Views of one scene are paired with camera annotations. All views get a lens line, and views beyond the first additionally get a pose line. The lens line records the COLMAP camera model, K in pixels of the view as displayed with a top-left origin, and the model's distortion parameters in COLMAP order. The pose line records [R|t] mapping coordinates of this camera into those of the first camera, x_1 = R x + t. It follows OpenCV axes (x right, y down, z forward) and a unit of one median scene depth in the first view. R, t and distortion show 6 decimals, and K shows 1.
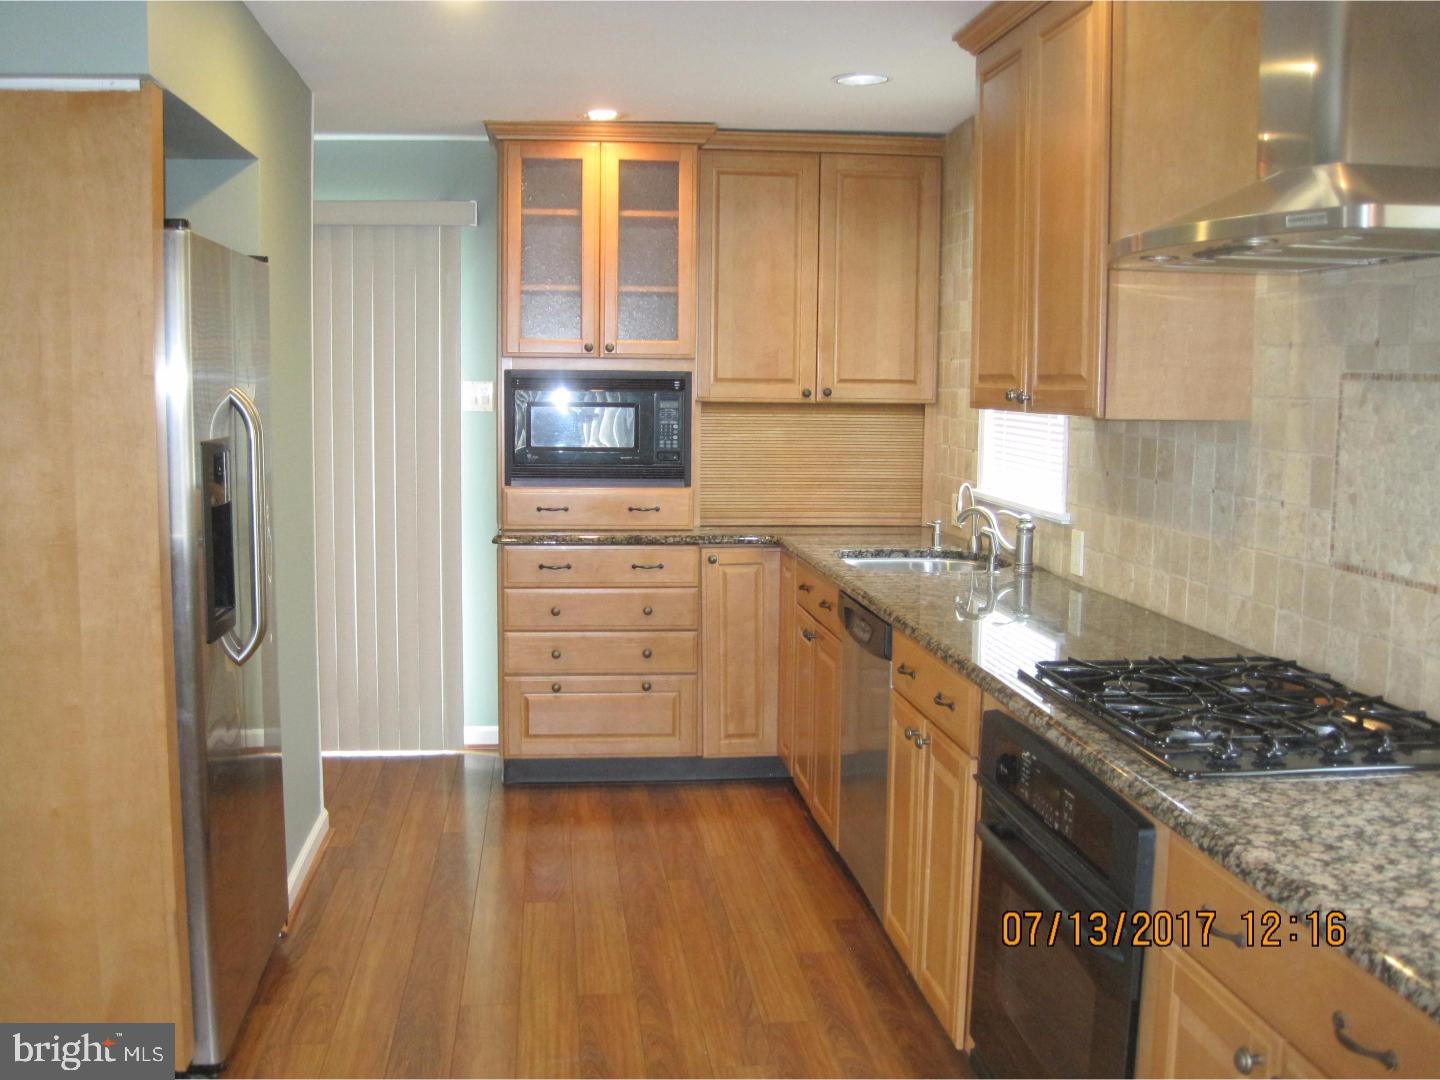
lens RADIAL K [[1489.0, 0, 721.9], [0, 1489.0, 535.5], [0, 0, 1]] dist [-0.119009, 0.000000]
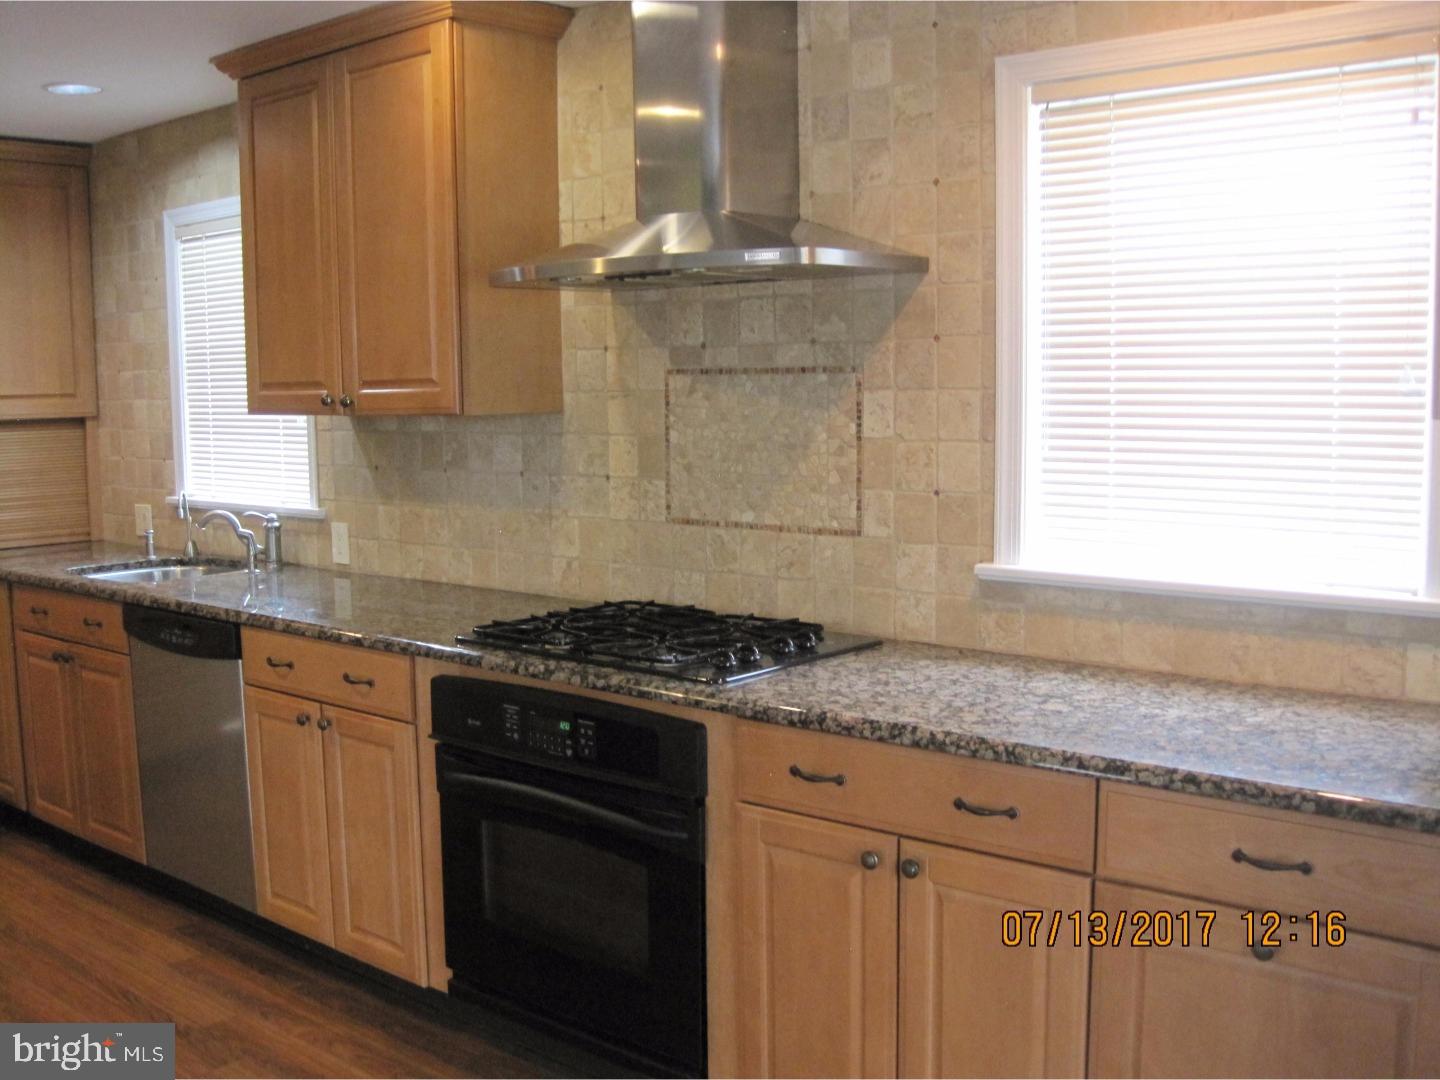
lens RADIAL K [[1489.0, 0, 709.7], [0, 1489.0, 544.2], [0, 0, 1]] dist [-0.119009, 0.000000]
pose [[0.743875, -0.096369, 0.661334, -0.382381], [0.093930, 0.994802, 0.039309, -0.007067], [-0.661685, 0.032878, 0.749061, 0.009579]]
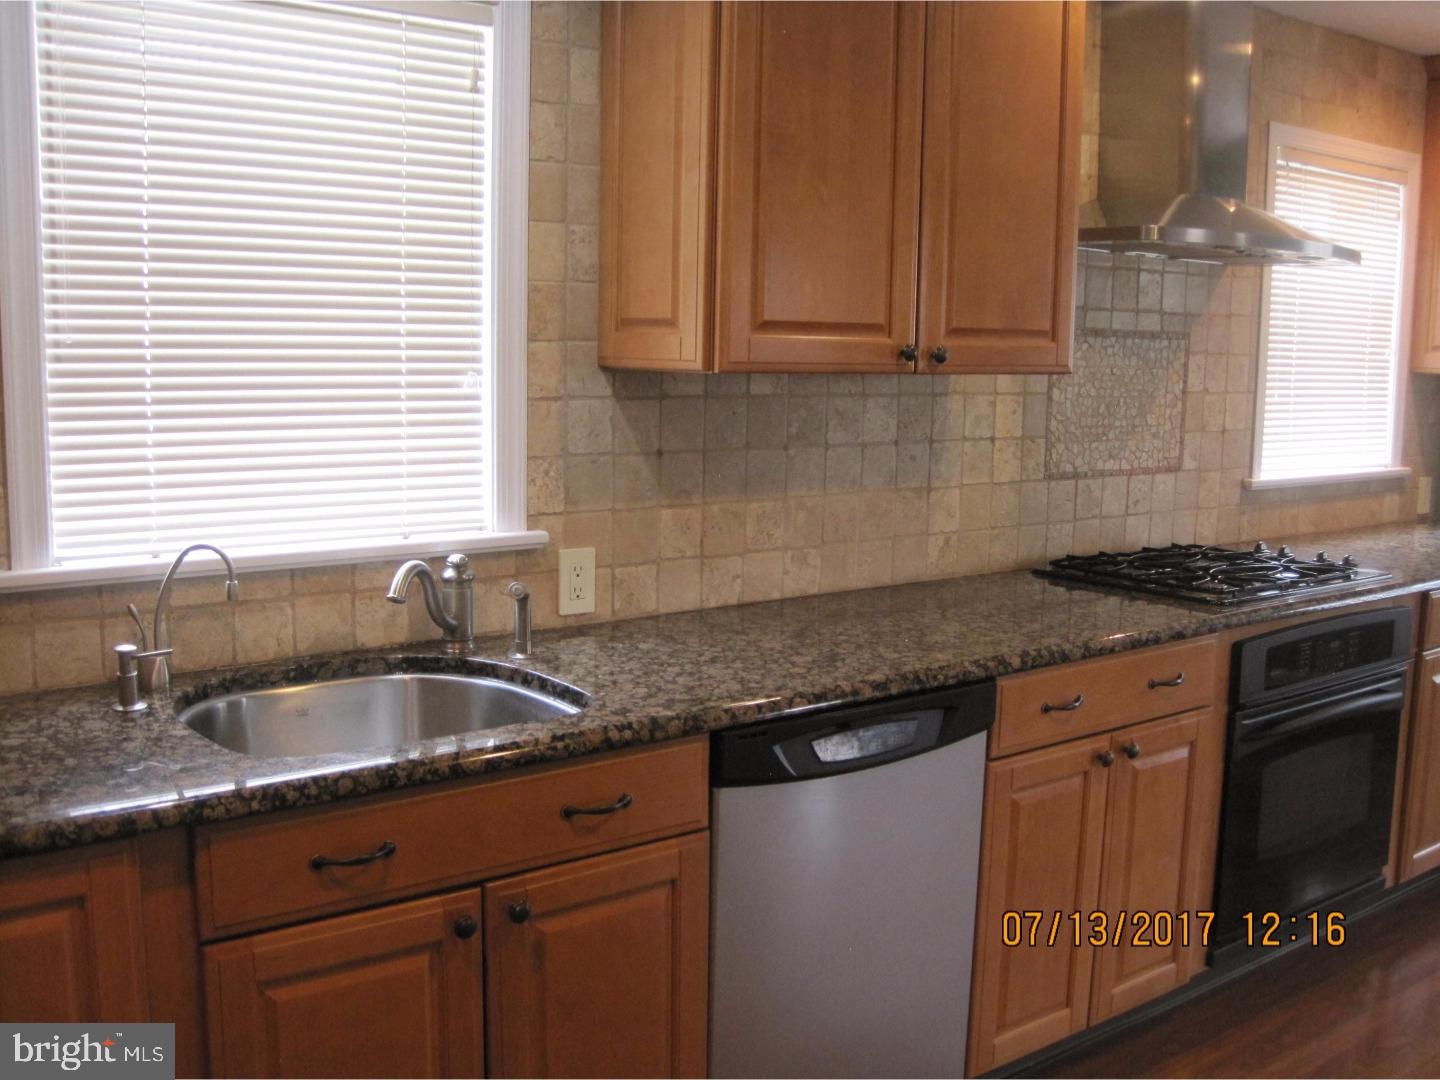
lens RADIAL K [[1489.0, 0, 716.0], [0, 1489.0, 554.1], [0, 0, 1]] dist [-0.119009, 0.000000]
pose [[-0.520811, -0.132612, 0.843309, -0.501572], [0.072132, 0.977492, 0.198259, -0.180720], [-0.850619, 0.164085, -0.499523, 1.779174]]
